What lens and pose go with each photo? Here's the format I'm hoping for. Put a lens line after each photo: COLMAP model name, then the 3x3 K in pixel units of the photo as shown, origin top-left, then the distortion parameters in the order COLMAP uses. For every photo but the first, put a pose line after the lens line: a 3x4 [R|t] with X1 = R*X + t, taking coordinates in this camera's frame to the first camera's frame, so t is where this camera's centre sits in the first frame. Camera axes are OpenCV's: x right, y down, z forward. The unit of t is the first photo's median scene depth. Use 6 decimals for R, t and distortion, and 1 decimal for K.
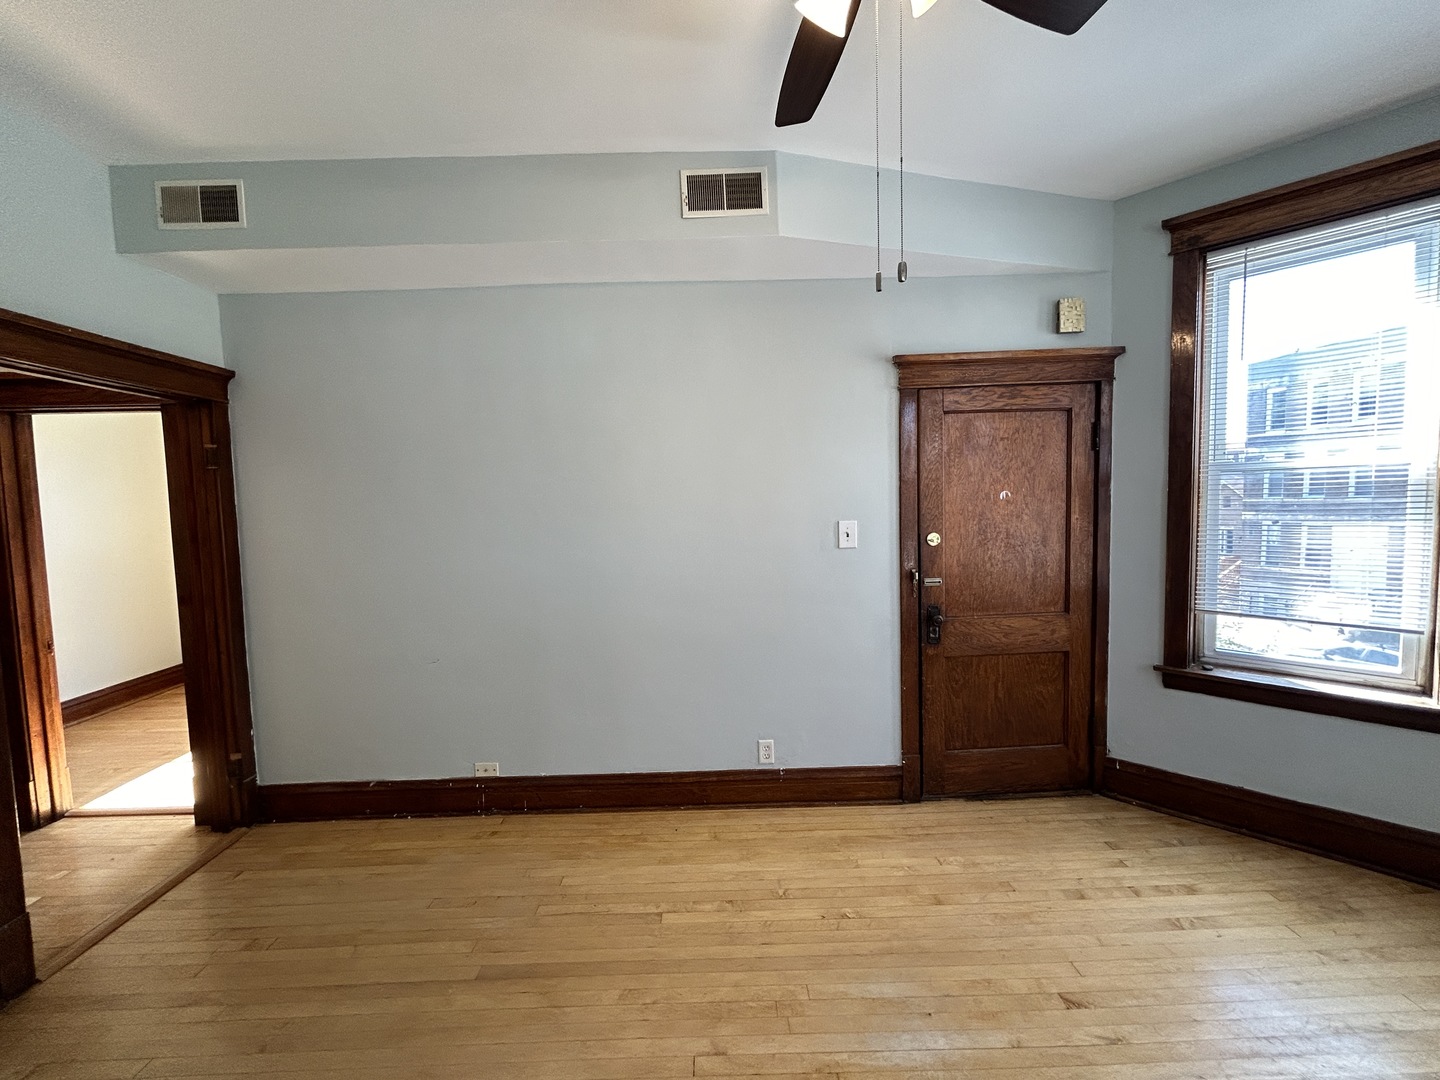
lens RADIAL K [[581.0, 0, 718.5], [0, 581.0, 542.5], [0, 0, 1]] dist [0.004709, 0.000660]
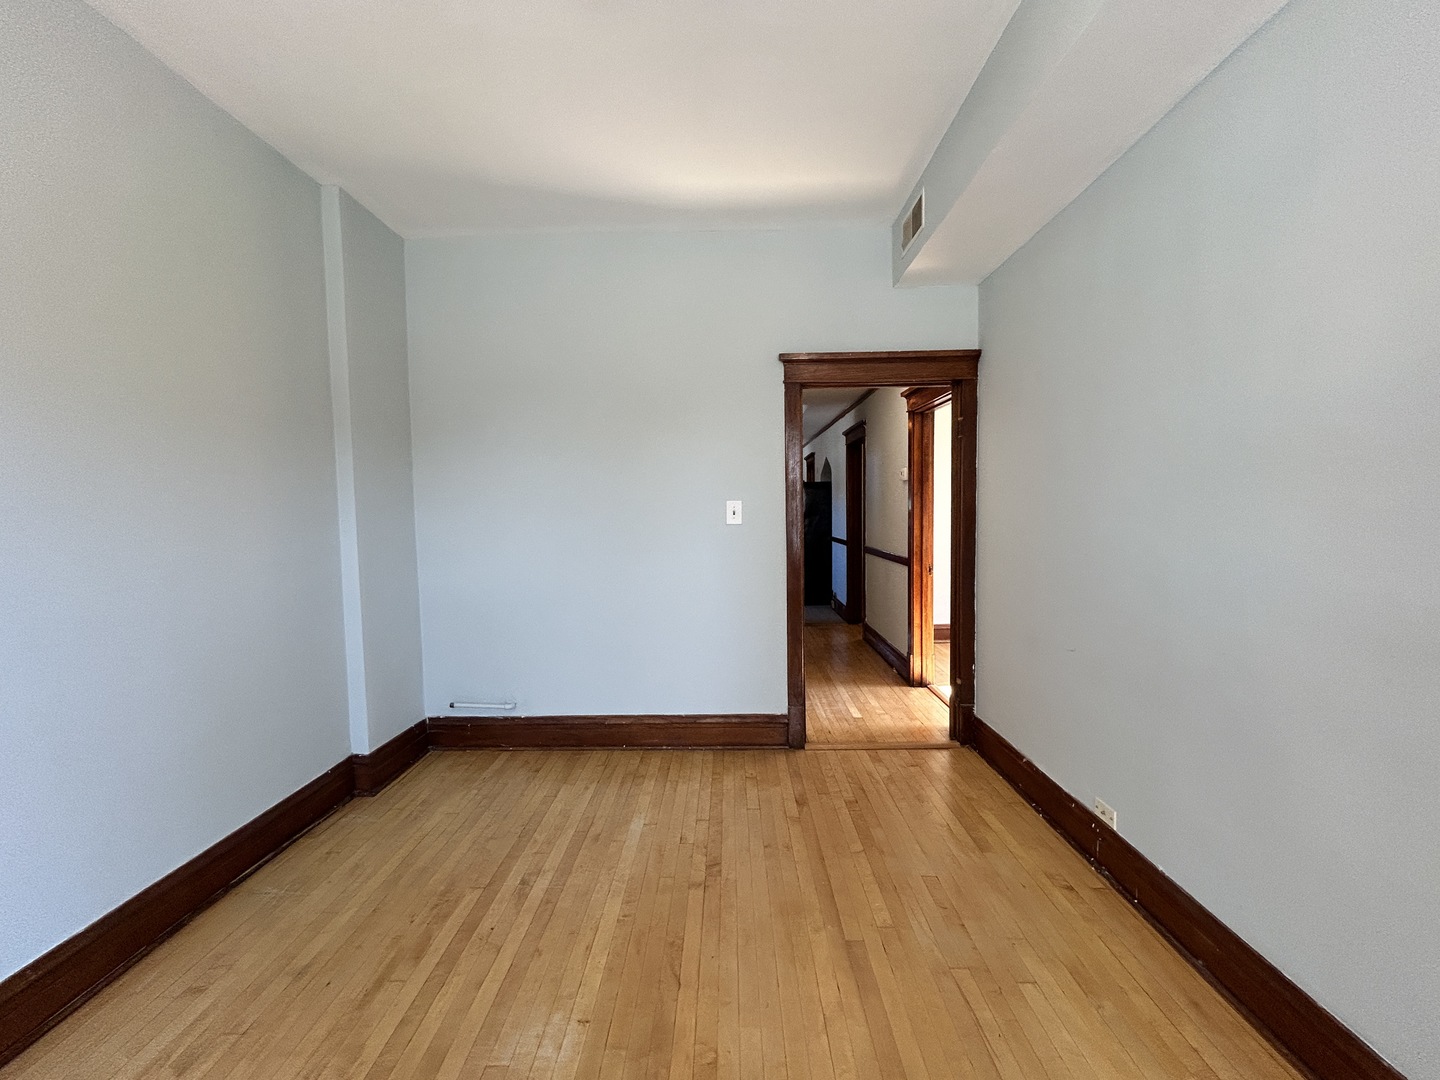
lens RADIAL K [[581.0, 0, 714.8], [0, 581.0, 538.1], [0, 0, 1]] dist [0.004709, 0.000660]
pose [[-0.036889, 0.078600, -0.996224, 0.344743], [-0.055207, 0.995219, 0.080565, 0.010460], [0.997793, 0.057970, -0.032373, 0.528754]]
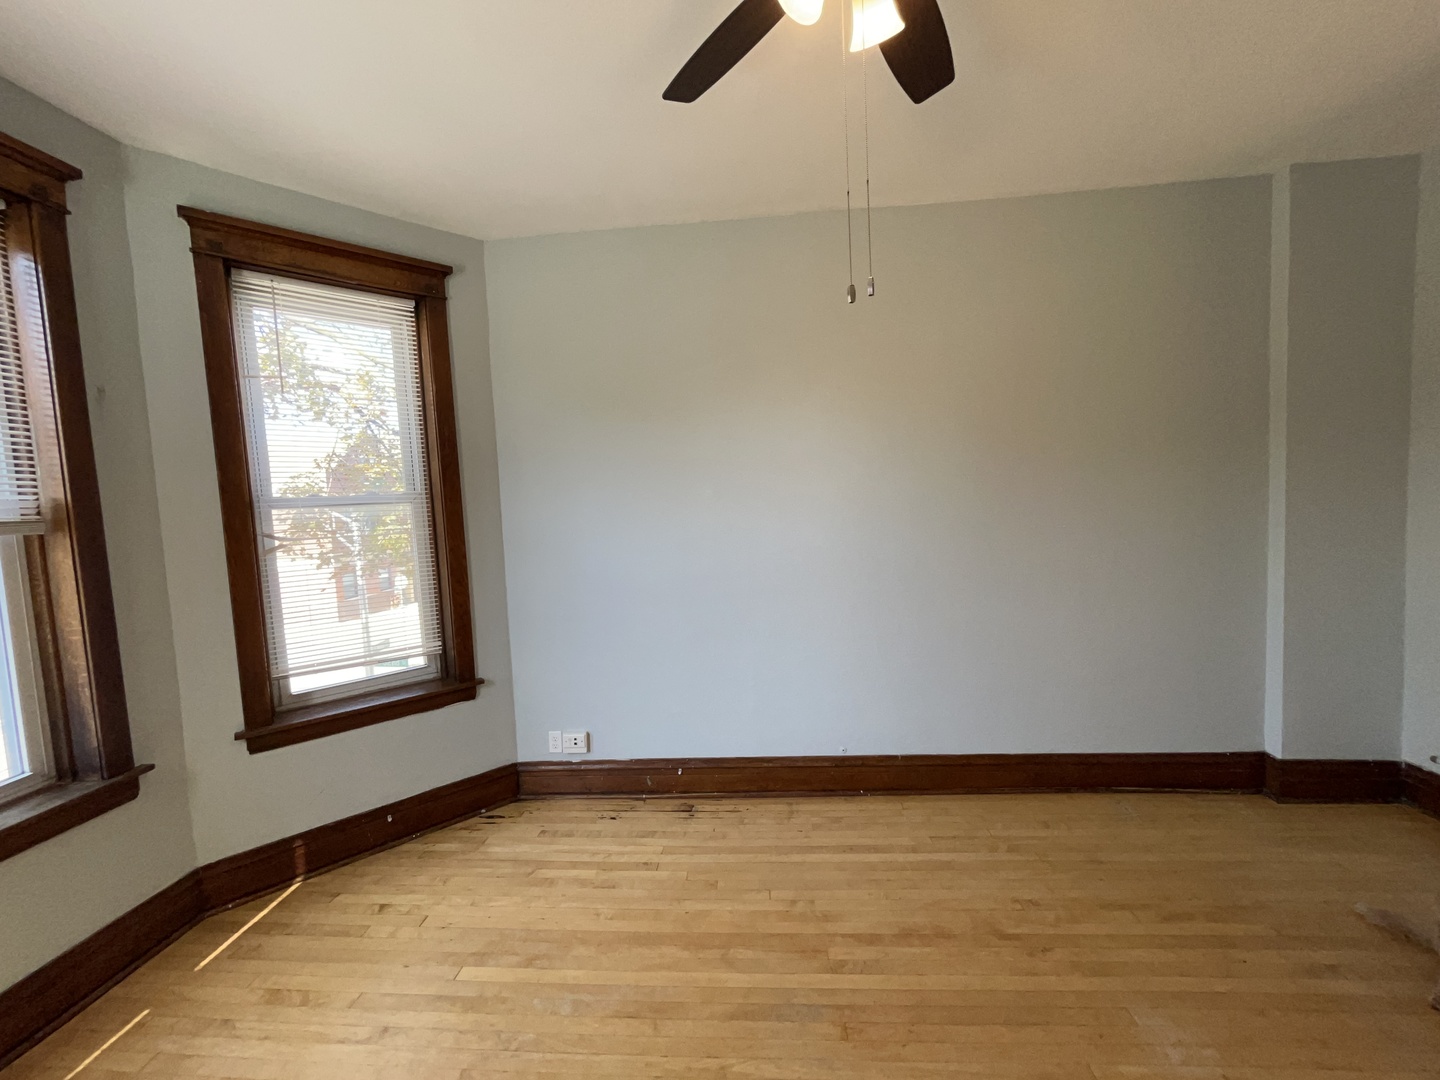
lens RADIAL K [[579.4, 0, 719.2], [0, 579.4, 541.6], [0, 0, 1]] dist [-0.001177, 0.000450]
pose [[-0.993564, 0.065841, 0.092175, 0.201331], [0.078487, 0.986881, 0.141087, -0.075884], [-0.081677, 0.147413, -0.985697, 0.916507]]
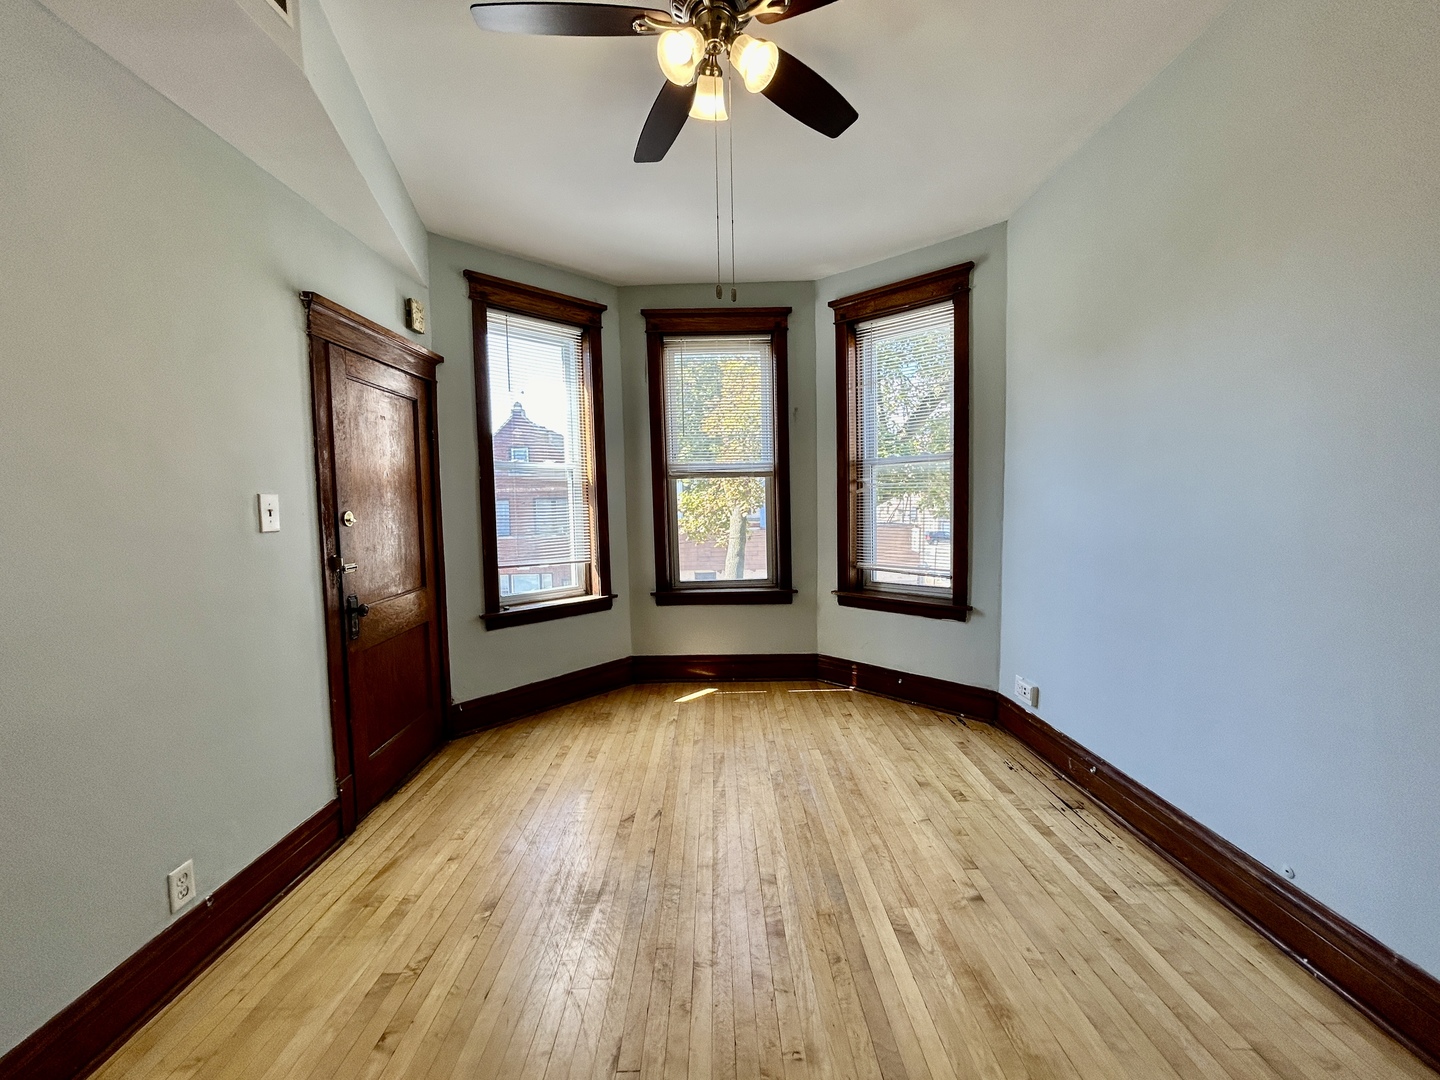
lens RADIAL K [[581.0, 0, 722.8], [0, 581.0, 540.0], [0, 0, 1]] dist [0.004709, 0.000660]
pose [[0.001782, -0.039961, 0.999200, -0.523274], [0.091746, 0.994994, 0.039629, 0.044509], [-0.995781, 0.091602, 0.005439, 0.455480]]
